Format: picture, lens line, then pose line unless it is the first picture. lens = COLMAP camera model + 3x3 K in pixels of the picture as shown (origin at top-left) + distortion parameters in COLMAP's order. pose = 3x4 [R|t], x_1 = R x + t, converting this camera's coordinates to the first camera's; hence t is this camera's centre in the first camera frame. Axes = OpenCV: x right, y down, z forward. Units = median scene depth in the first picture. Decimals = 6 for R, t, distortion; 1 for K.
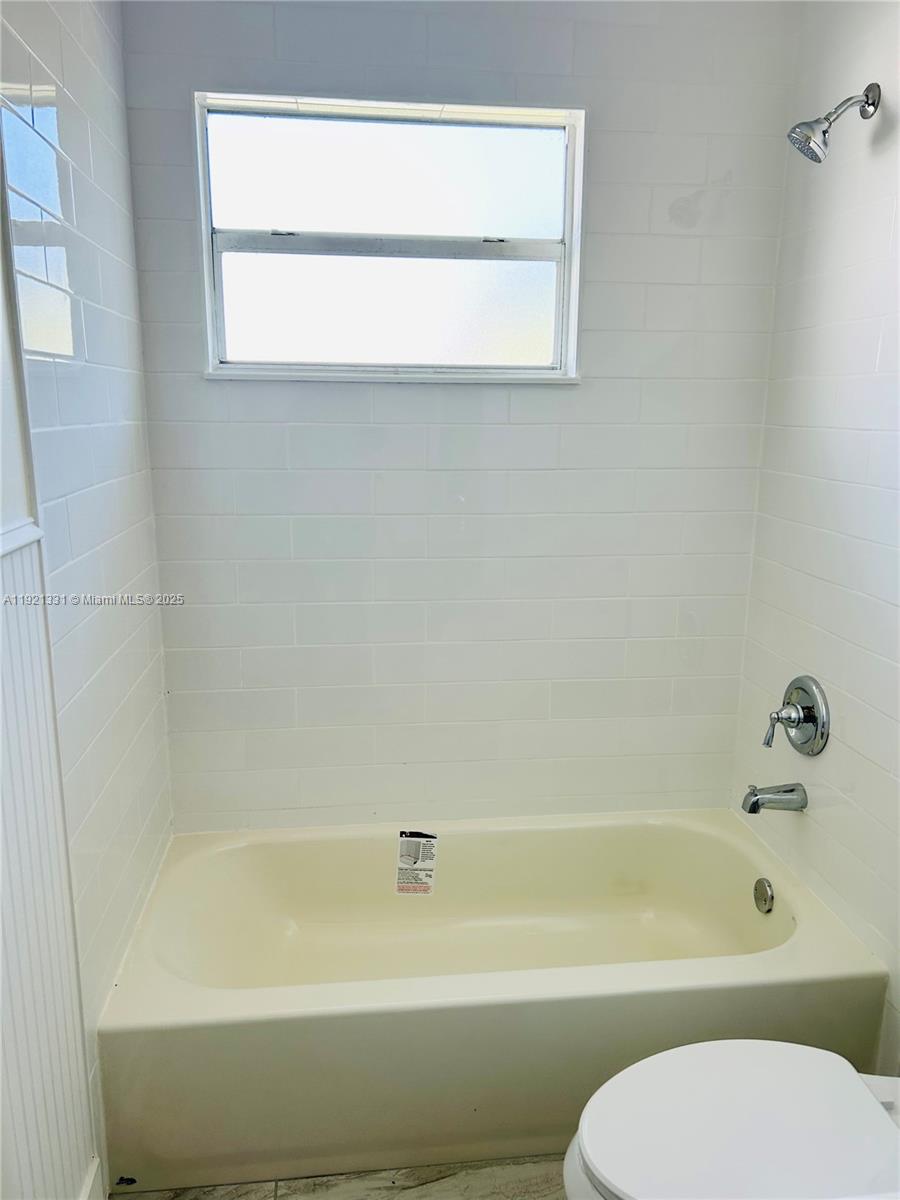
lens RADIAL K [[906.5, 0, 449.4], [0, 906.5, 601.6], [0, 0, 1]] dist [0.029885, -0.018098]
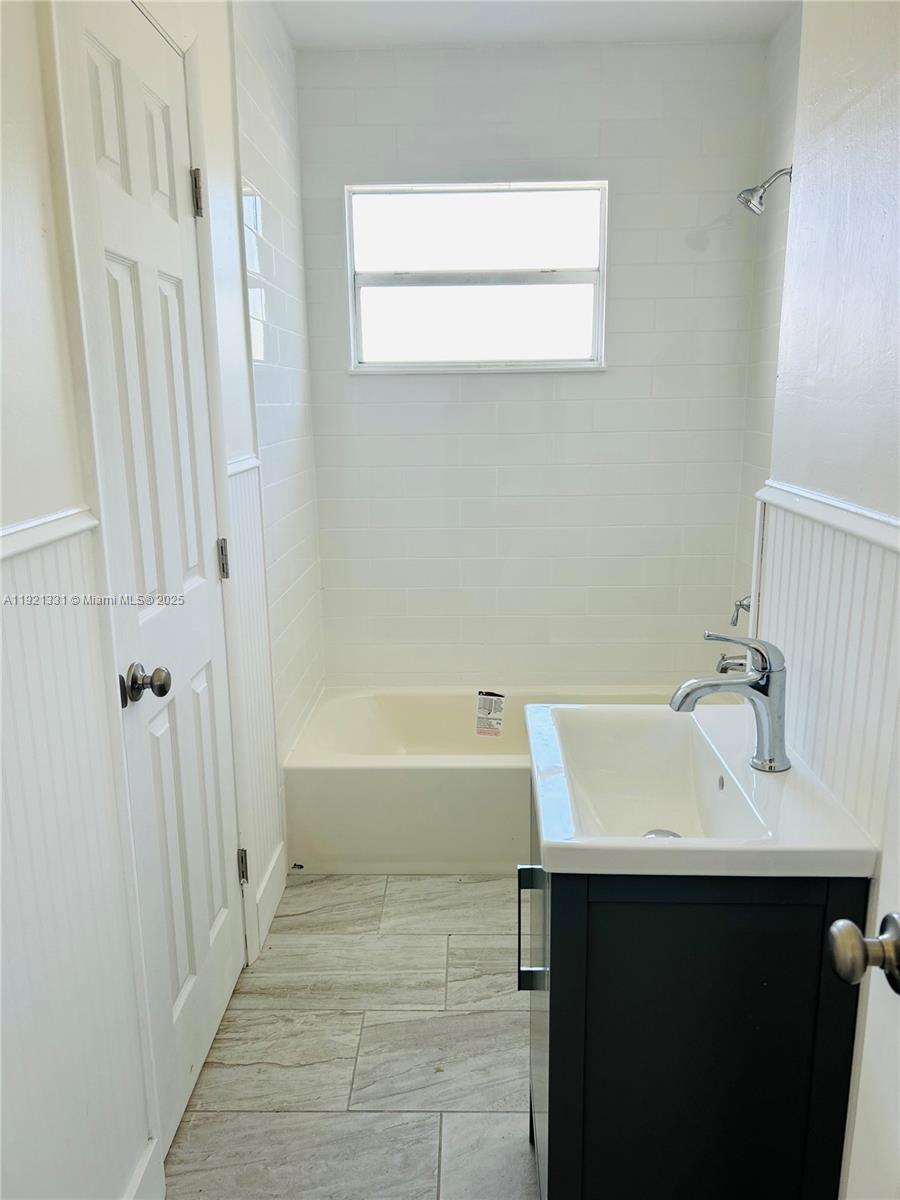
lens RADIAL K [[906.5, 0, 451.5], [0, 906.5, 599.2], [0, 0, 1]] dist [0.029885, -0.018098]
pose [[0.989824, 0.012478, -0.141750, 0.111677], [-0.011553, 0.999906, 0.007340, 0.109136], [0.141828, -0.005628, 0.989875, -0.442496]]
